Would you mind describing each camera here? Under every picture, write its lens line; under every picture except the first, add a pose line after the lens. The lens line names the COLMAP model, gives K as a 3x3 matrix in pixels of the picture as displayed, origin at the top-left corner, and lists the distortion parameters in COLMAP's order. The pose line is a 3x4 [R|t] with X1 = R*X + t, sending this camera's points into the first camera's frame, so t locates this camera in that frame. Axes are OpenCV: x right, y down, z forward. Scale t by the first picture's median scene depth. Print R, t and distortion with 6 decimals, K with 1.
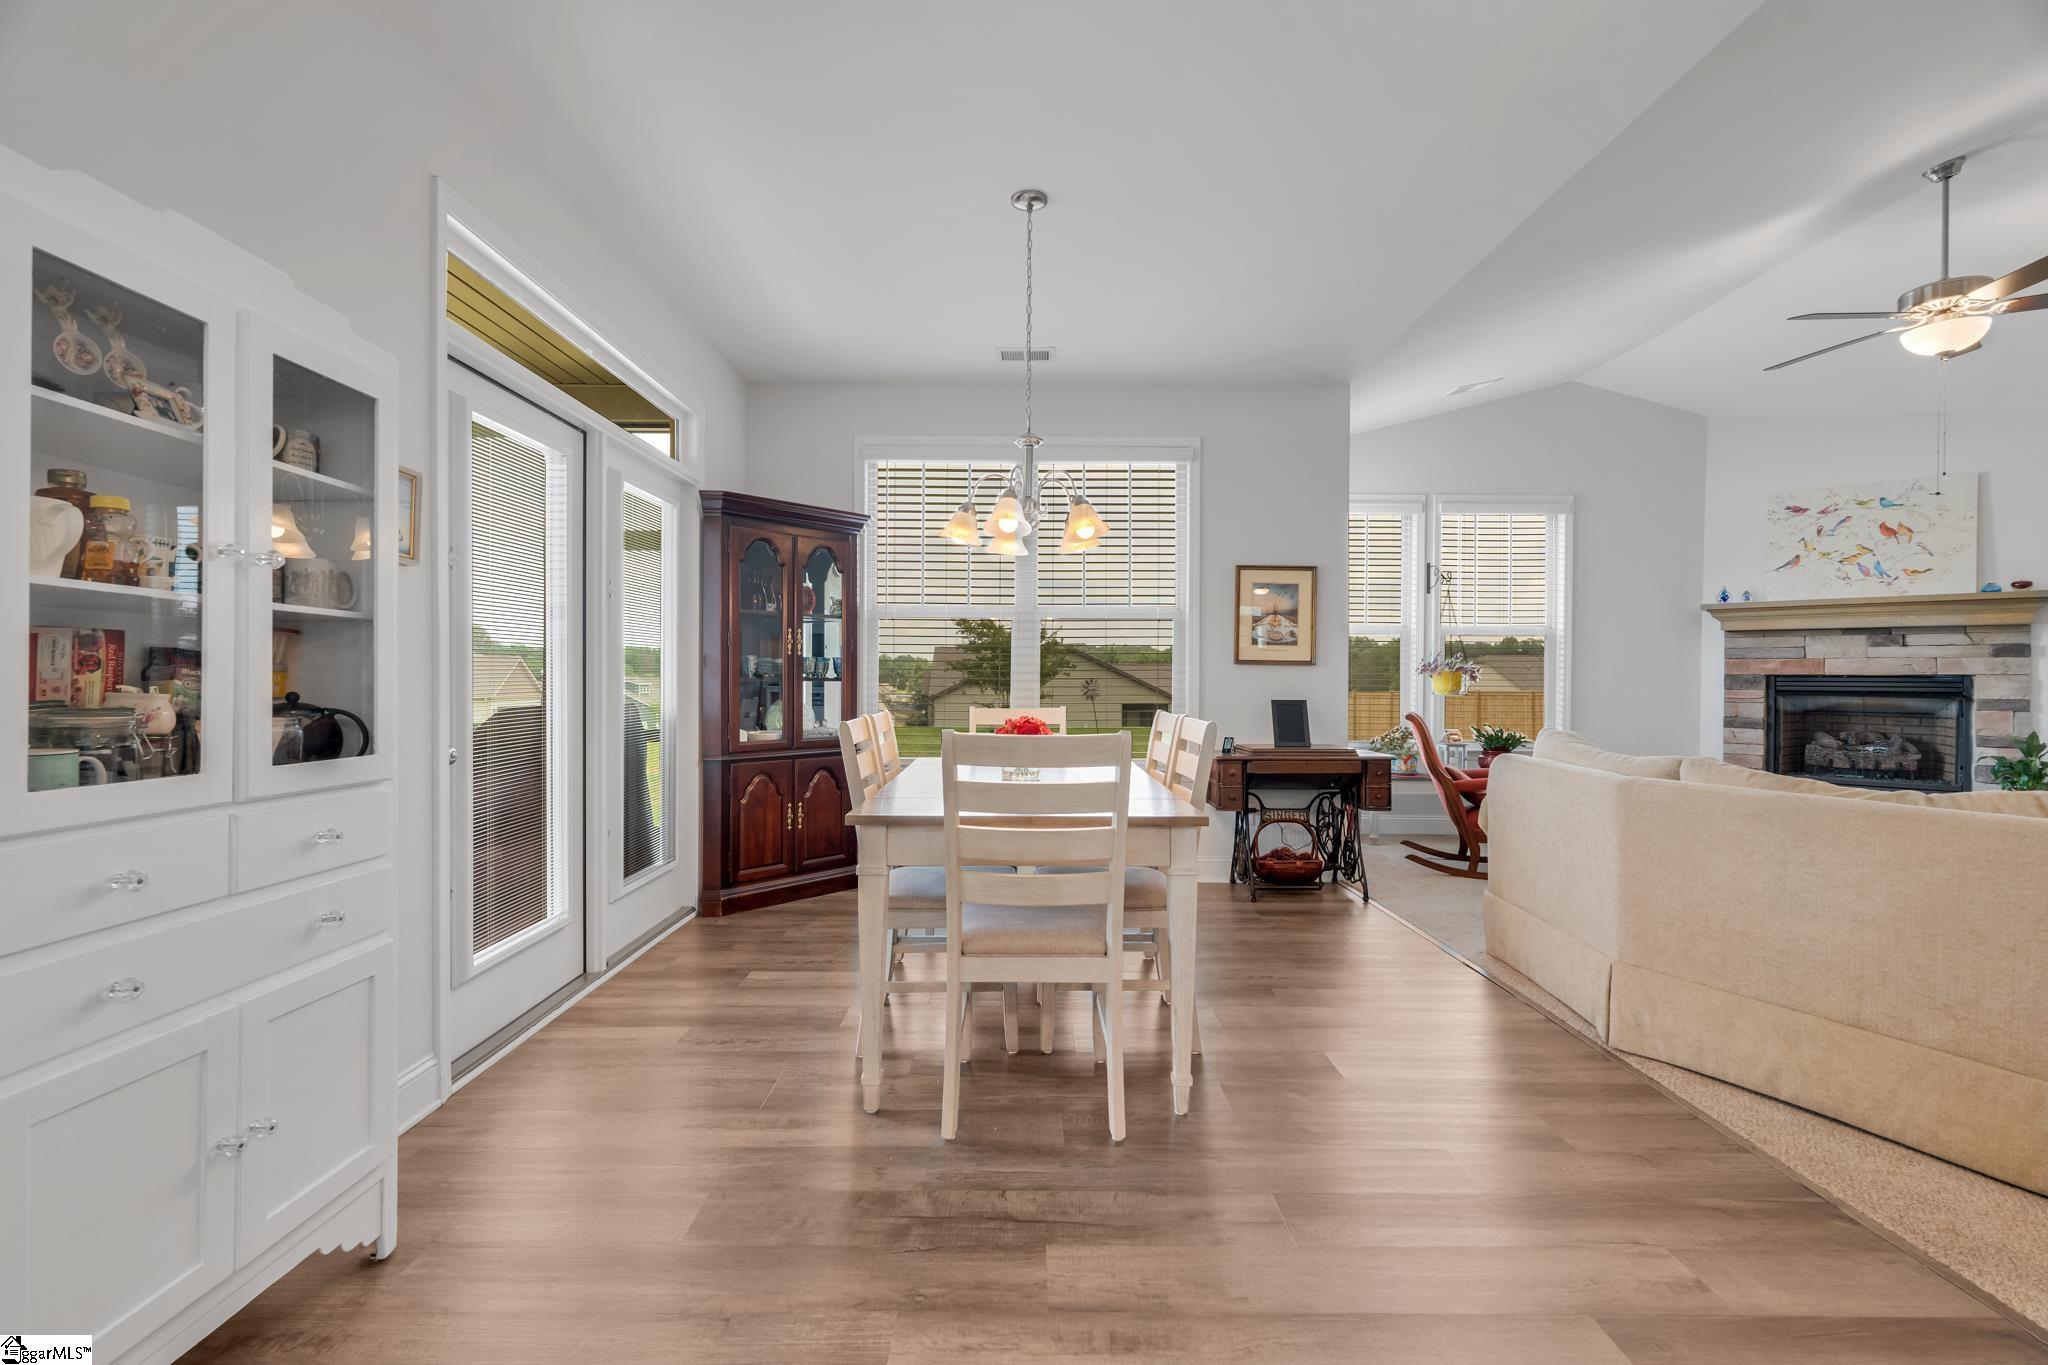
lens RADIAL K [[923.7, 0, 1014.7], [0, 923.7, 675.2], [0, 0, 1]] dist [0.002015, -0.000147]
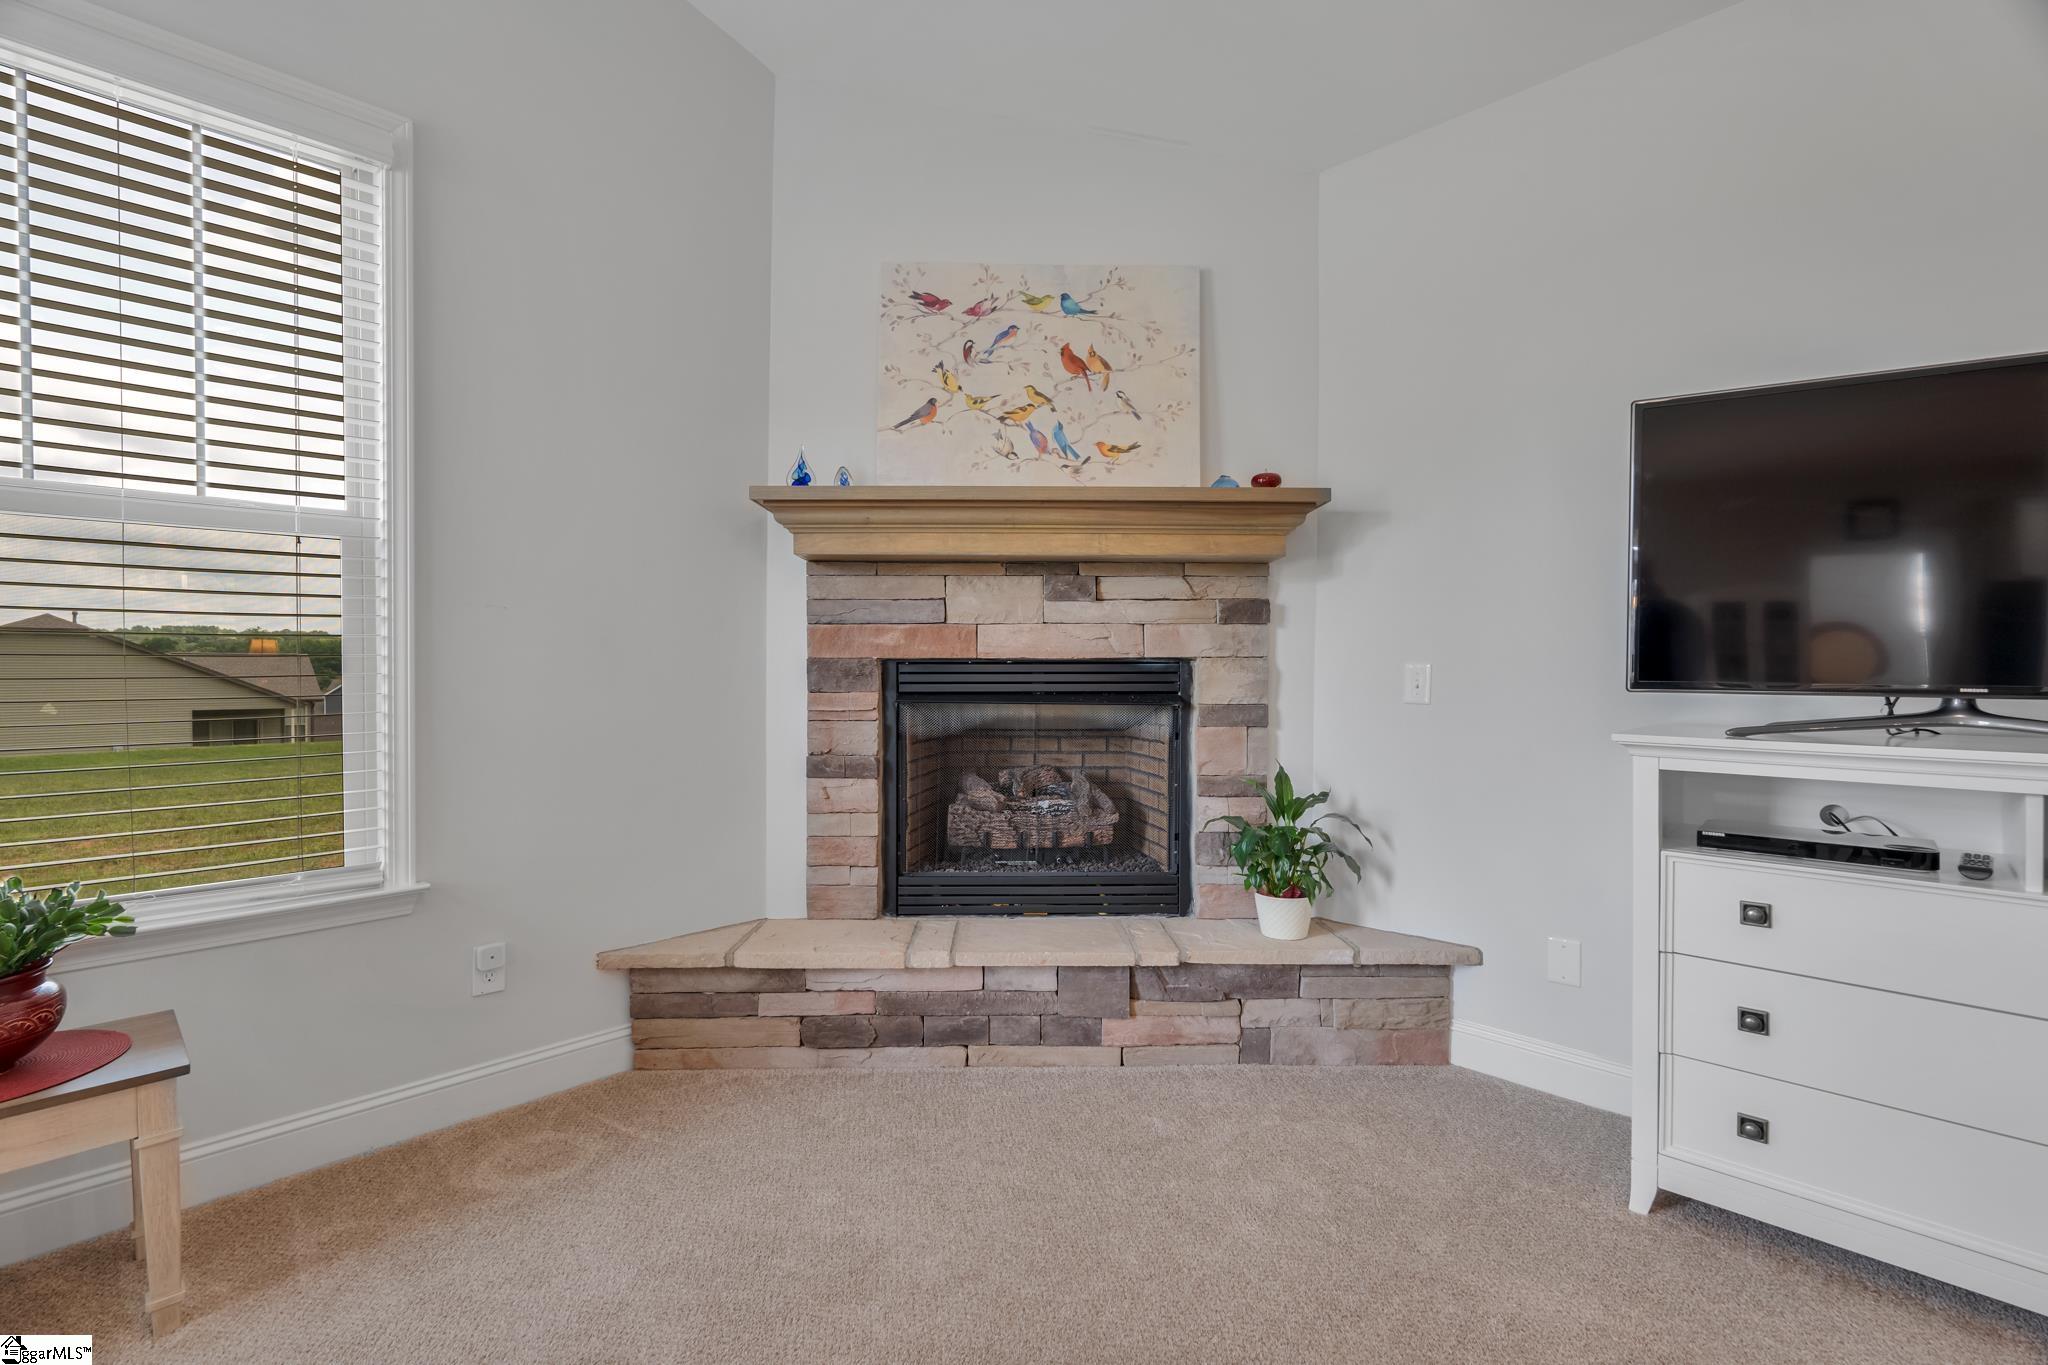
lens RADIAL K [[923.7, 0, 1024.4], [0, 923.7, 676.5], [0, 0, 1]] dist [0.002015, -0.000147]
pose [[0.709687, -0.009490, 0.704453, 0.562254], [0.004906, 0.999952, 0.008529, 0.004745], [-0.704500, -0.002597, 0.709700, 0.650763]]
